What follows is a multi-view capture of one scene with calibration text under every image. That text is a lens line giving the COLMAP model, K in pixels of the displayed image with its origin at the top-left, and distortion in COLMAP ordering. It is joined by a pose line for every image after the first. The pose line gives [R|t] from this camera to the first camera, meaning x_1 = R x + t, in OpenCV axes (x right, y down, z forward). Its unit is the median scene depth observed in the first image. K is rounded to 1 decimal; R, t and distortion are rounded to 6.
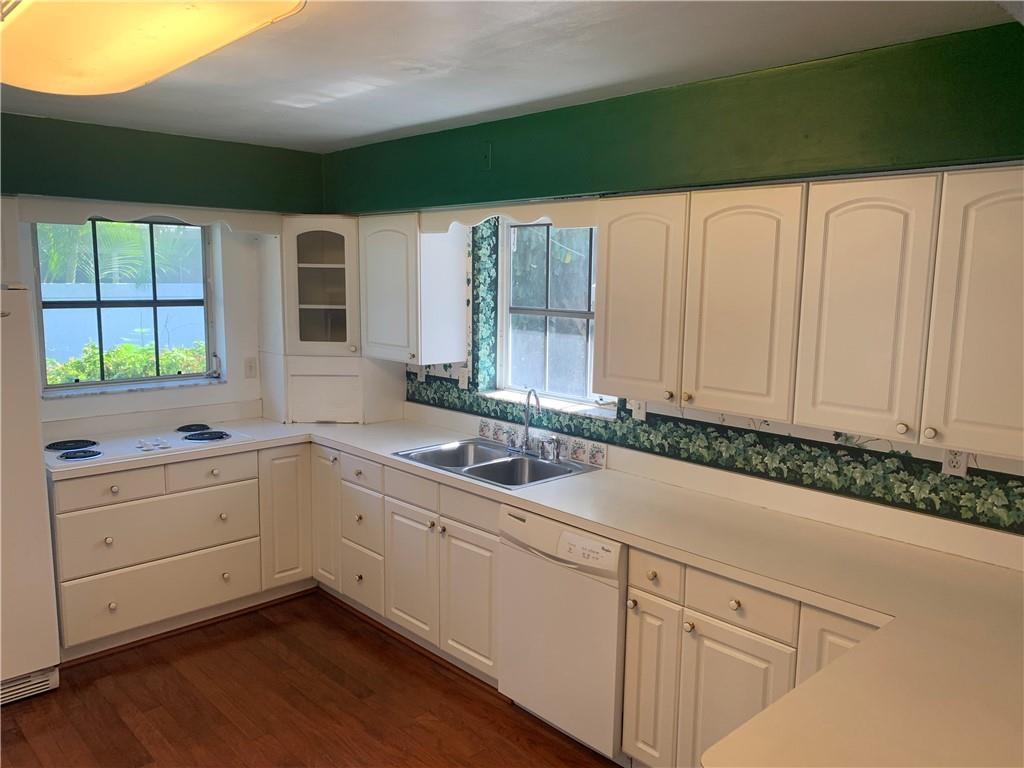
lens RADIAL K [[785.7, 0, 512.0], [0, 785.7, 384.0], [0, 0, 1]] dist [0.109315, -0.238448]
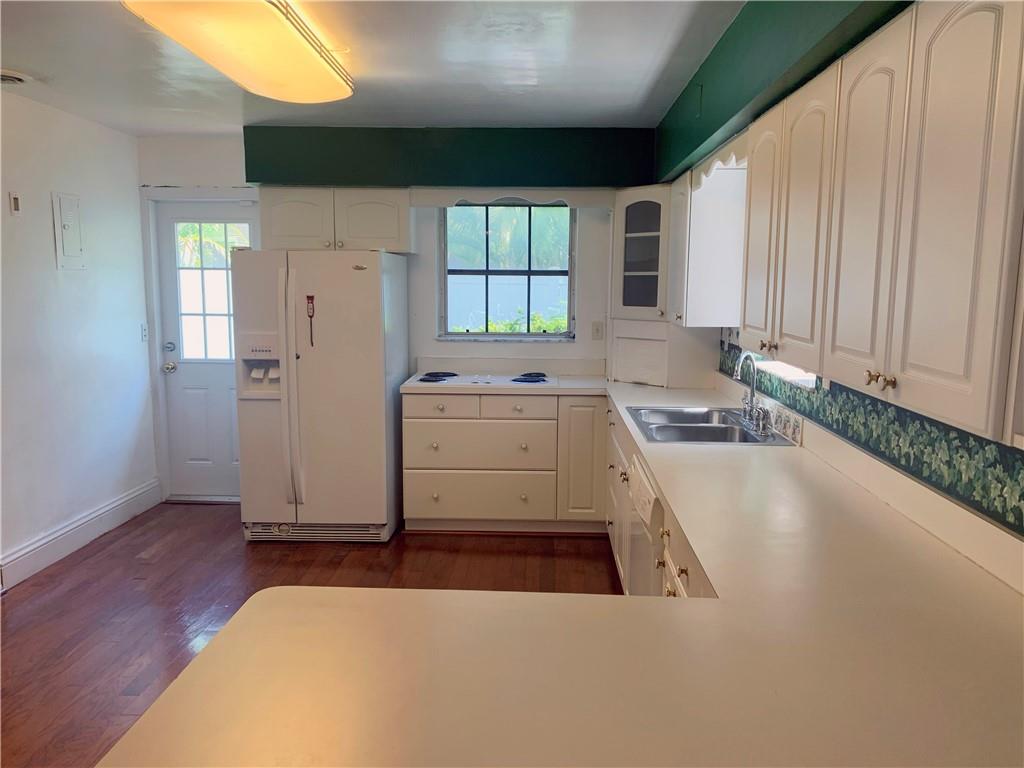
lens RADIAL K [[785.7, 0, 512.0], [0, 785.7, 384.0], [0, 0, 1]] dist [0.109315, -0.238448]
pose [[0.689910, 0.087999, -0.718527, 0.444053], [-0.100166, 0.994640, 0.025639, 0.042925], [0.716932, 0.054284, 0.695027, 0.153623]]
